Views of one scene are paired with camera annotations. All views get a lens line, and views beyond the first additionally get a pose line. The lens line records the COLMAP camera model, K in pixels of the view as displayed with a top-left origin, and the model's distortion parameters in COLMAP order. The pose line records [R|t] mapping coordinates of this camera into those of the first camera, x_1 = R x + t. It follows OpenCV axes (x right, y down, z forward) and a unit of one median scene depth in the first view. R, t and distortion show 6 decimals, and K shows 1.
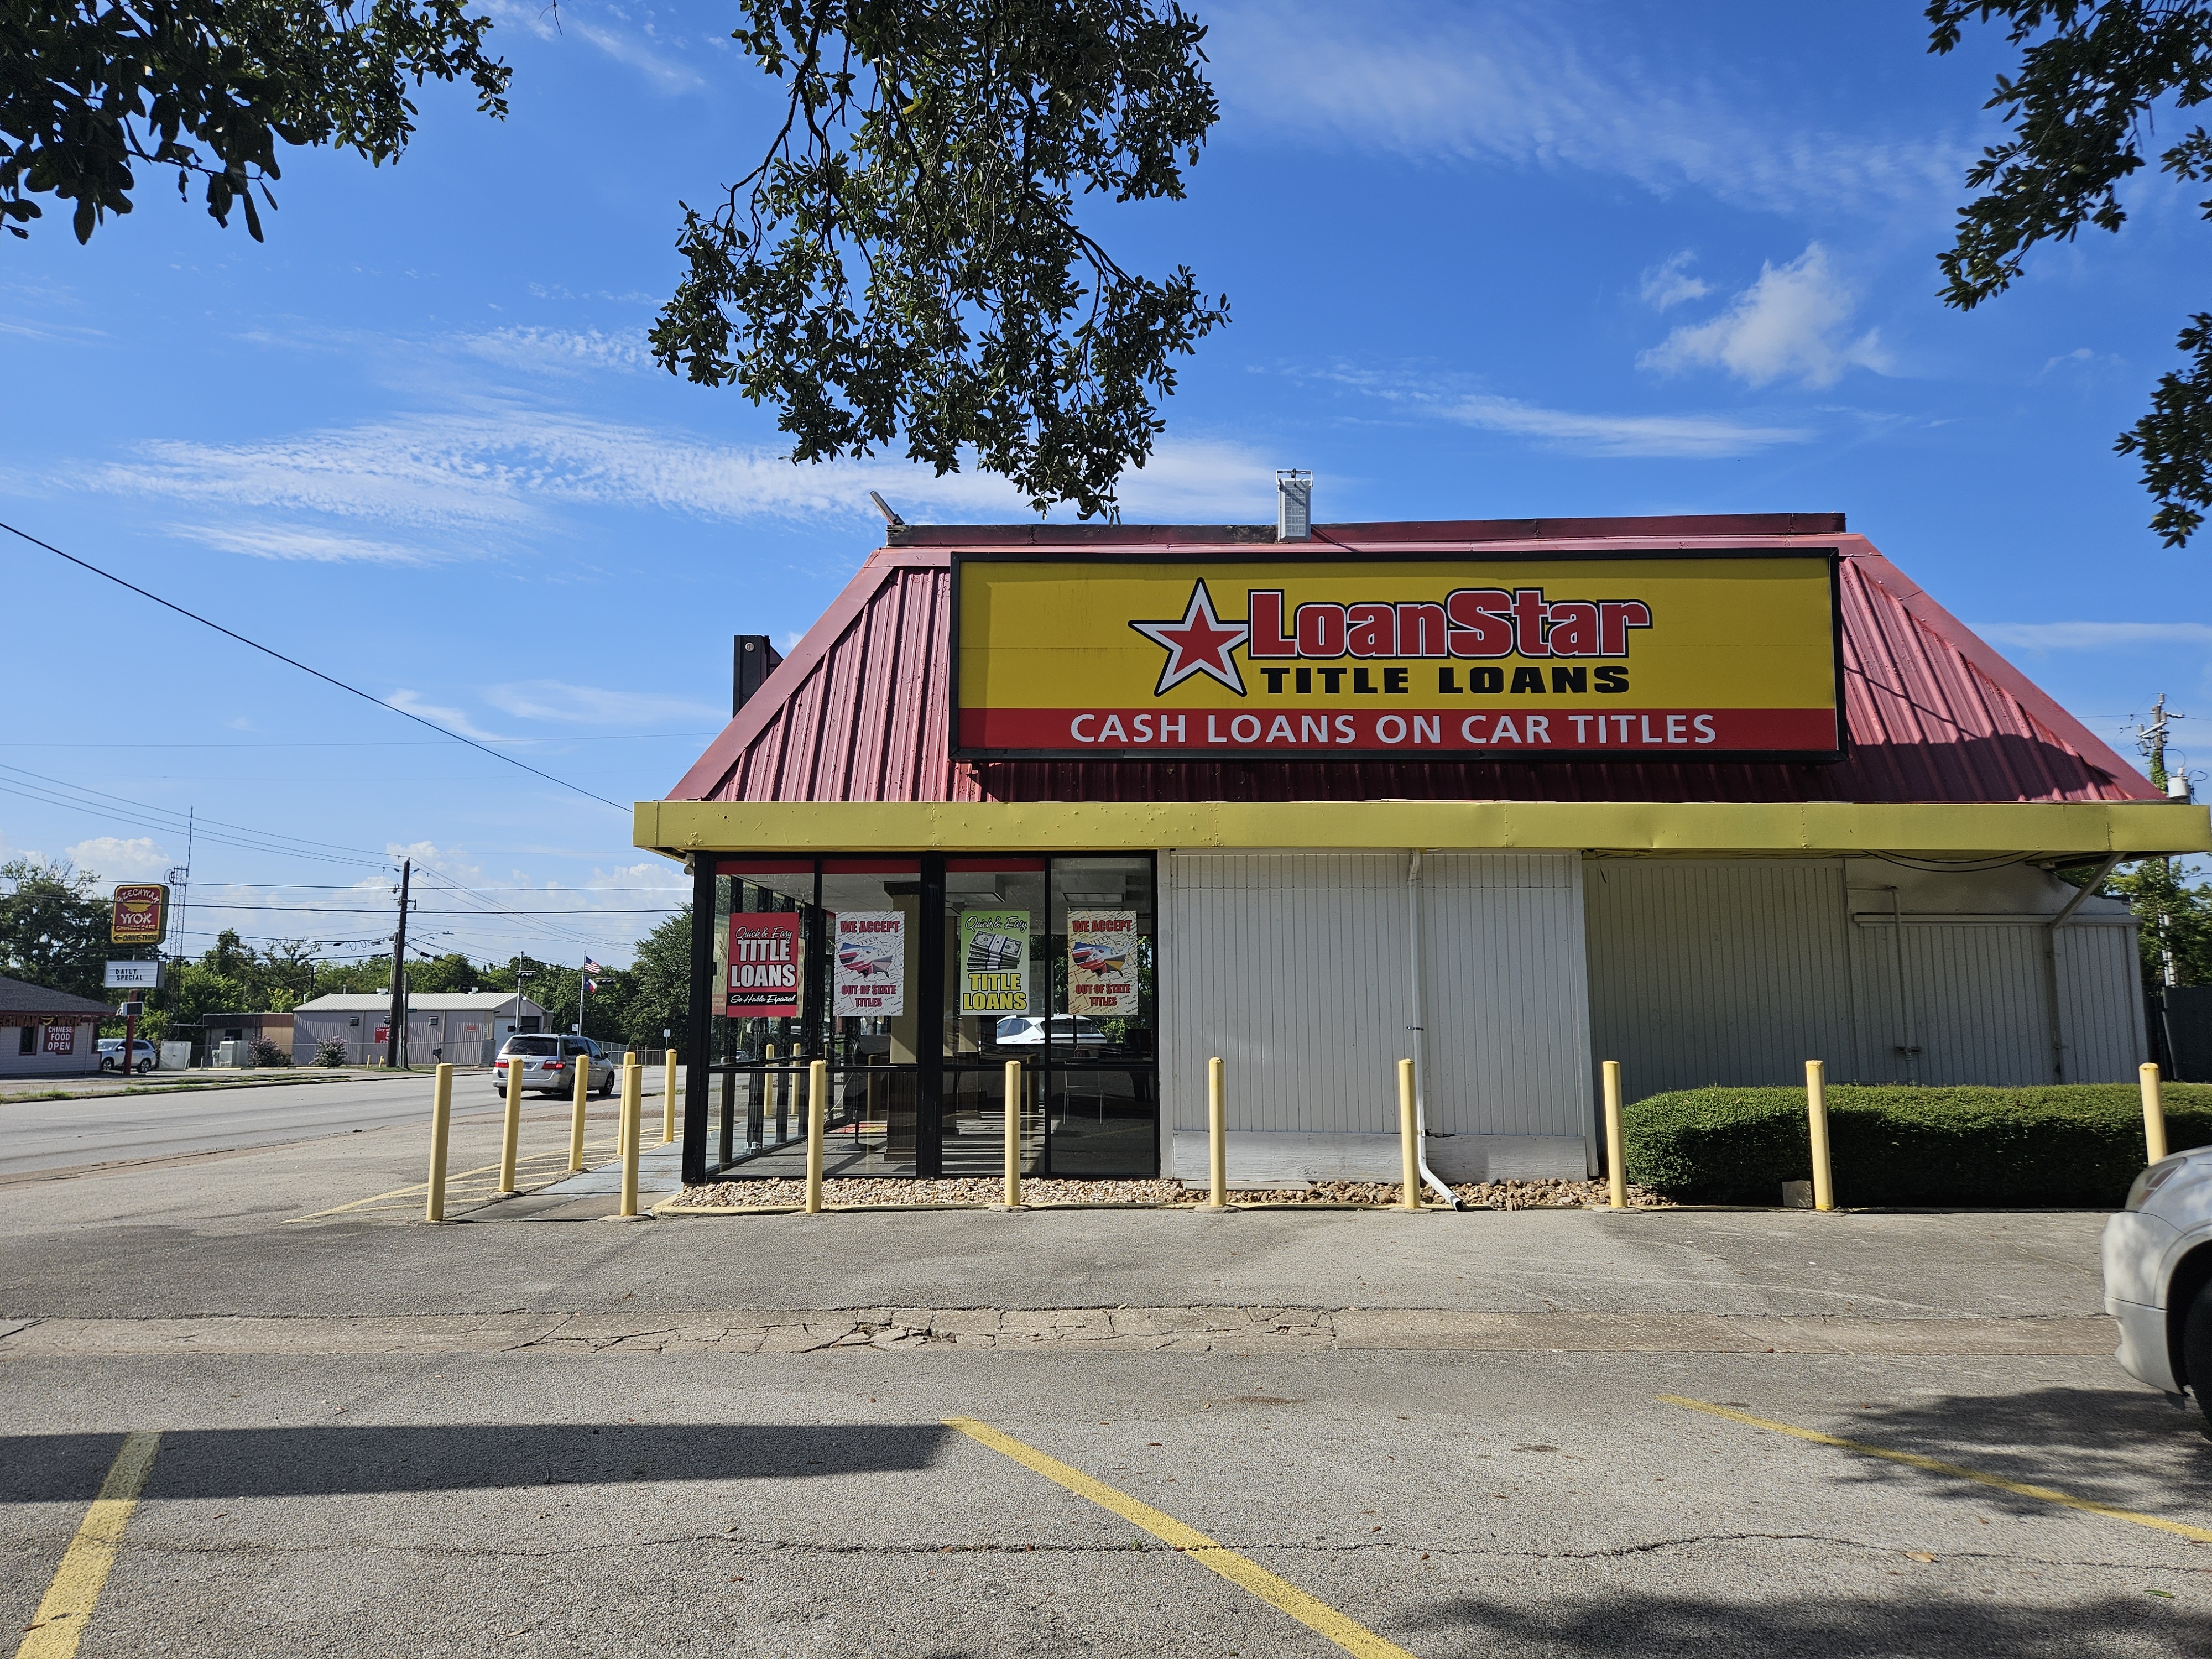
lens RADIAL K [[1608.1, 0, 1106.0], [0, 1608.1, 829.5], [0, 0, 1]] dist [0.077732, -0.046073]
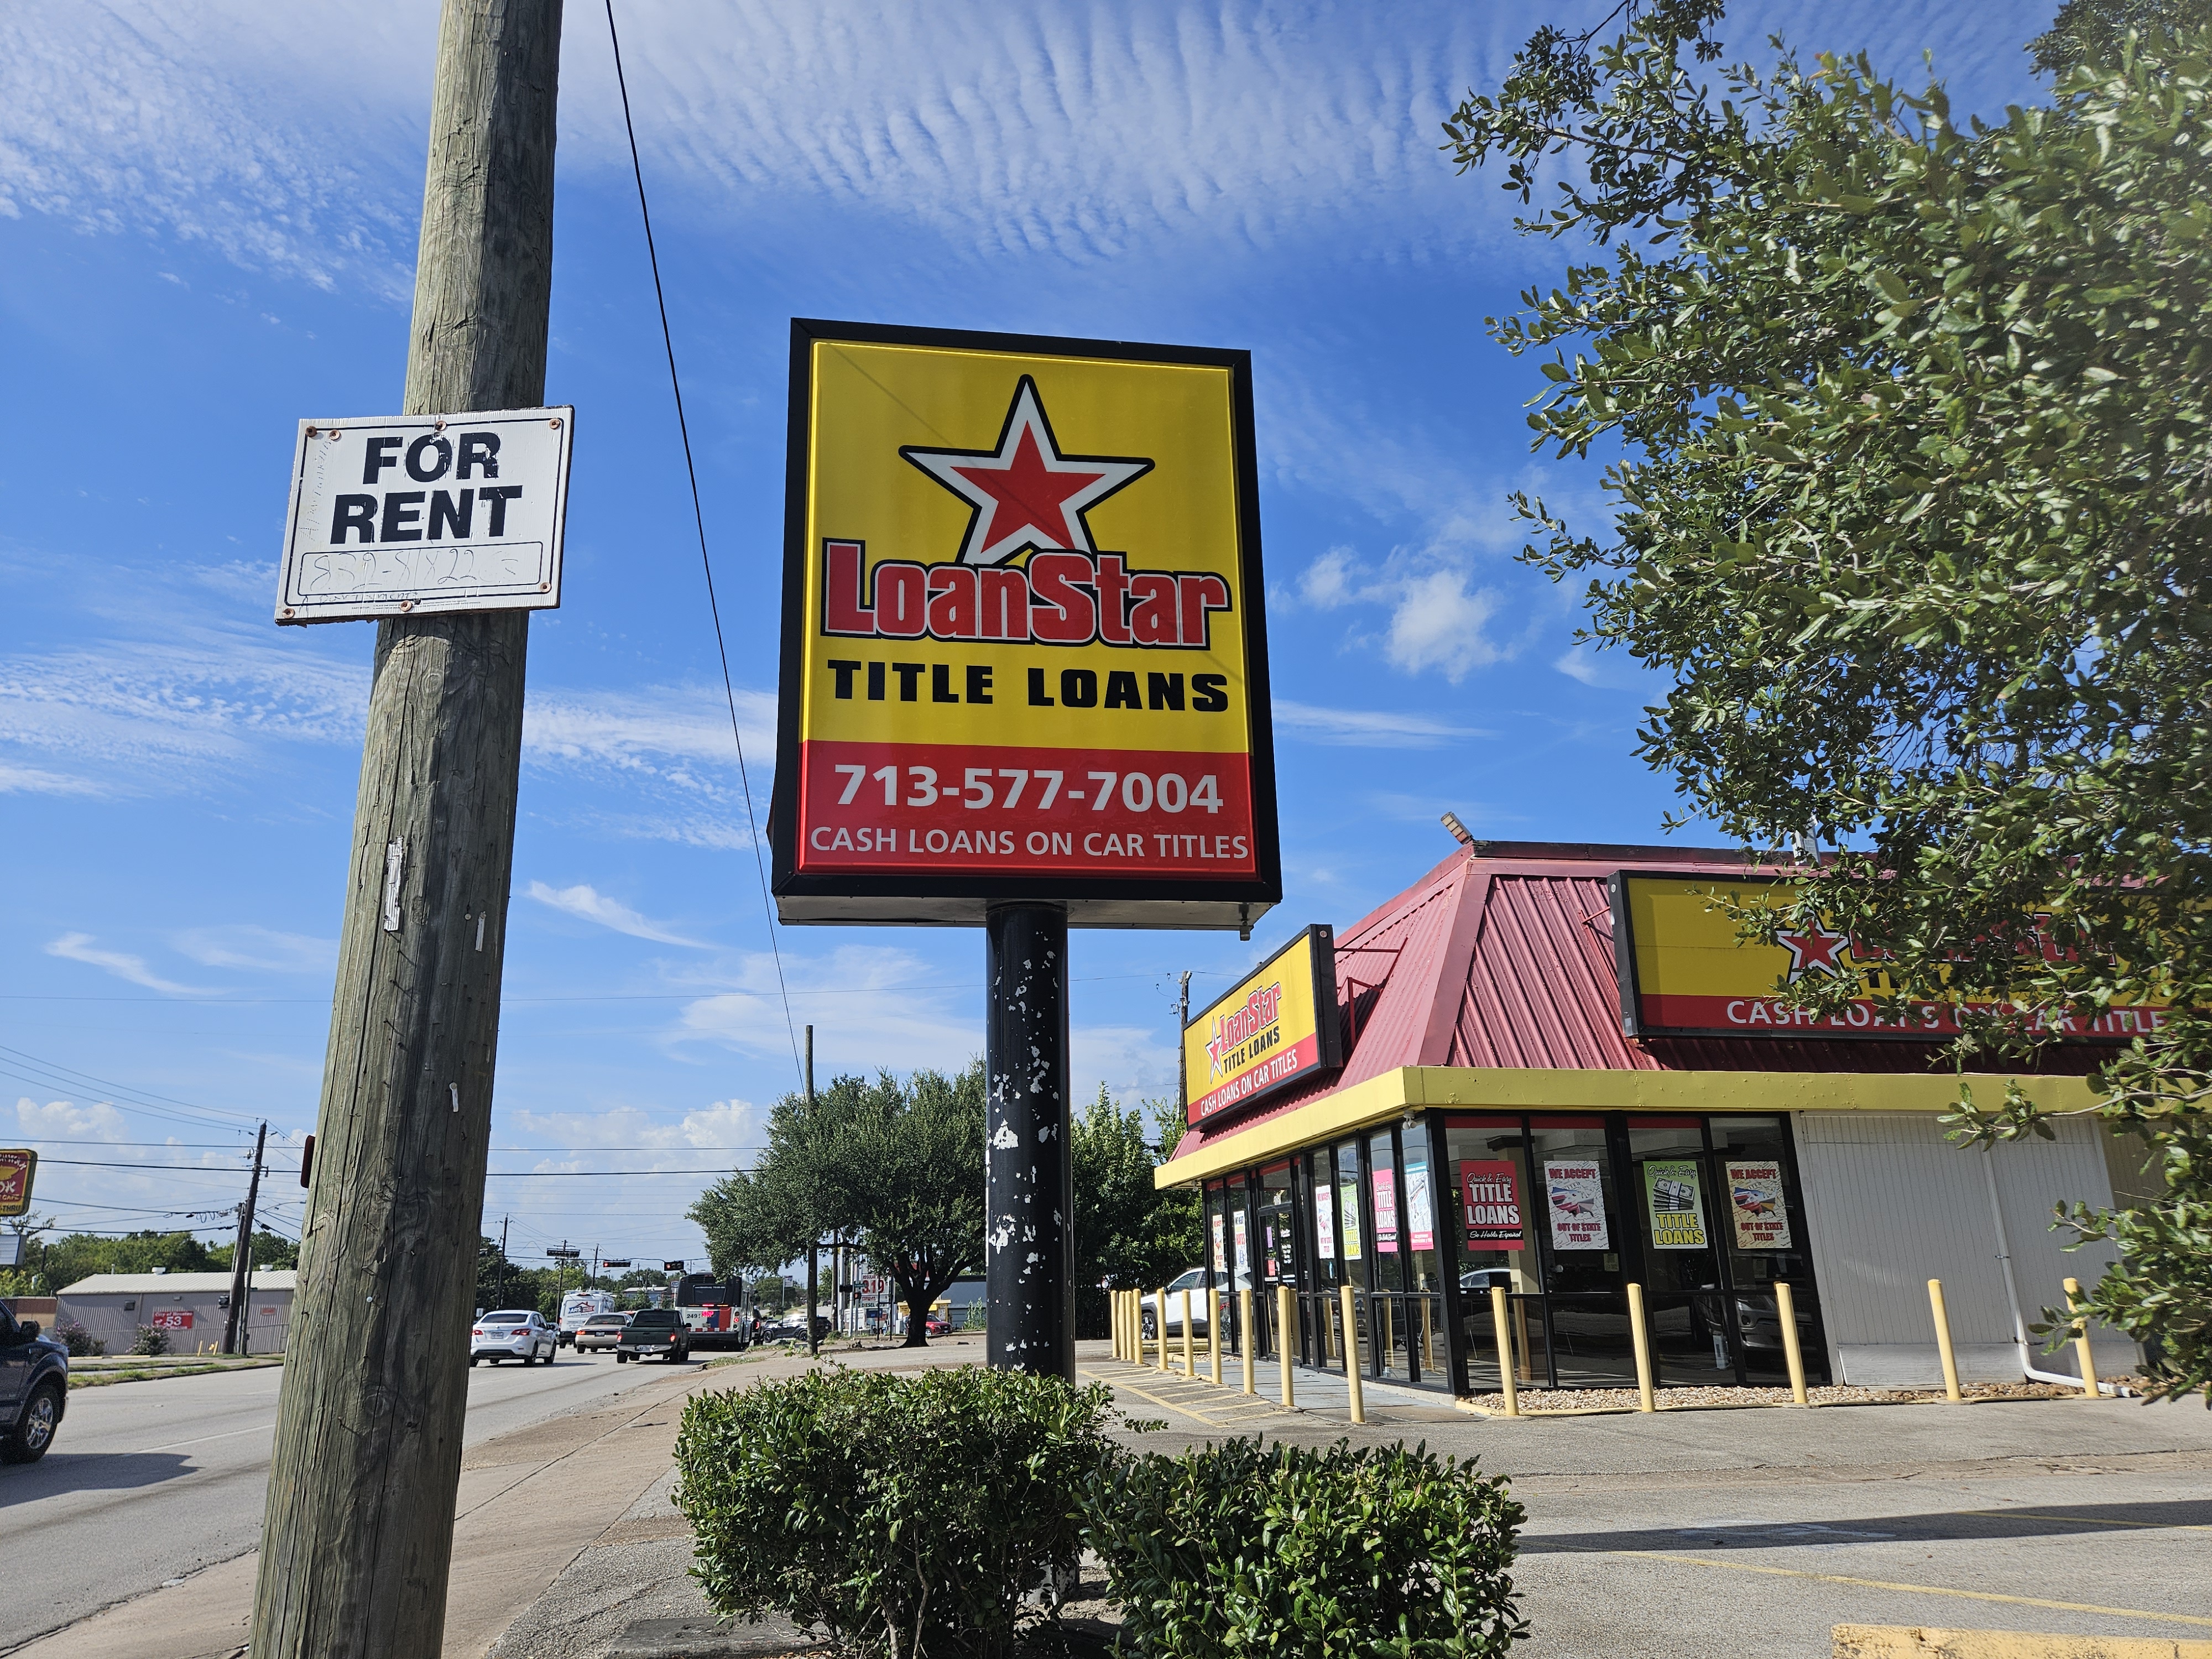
lens RADIAL K [[1608.1, 0, 1106.0], [0, 1608.1, 829.5], [0, 0, 1]] dist [0.077732, -0.046073]
pose [[0.983887, 0.034582, 0.175413, -0.125761], [-0.006229, 0.987150, -0.159676, 0.000355], [-0.178681, 0.156010, 0.971460, -0.029075]]
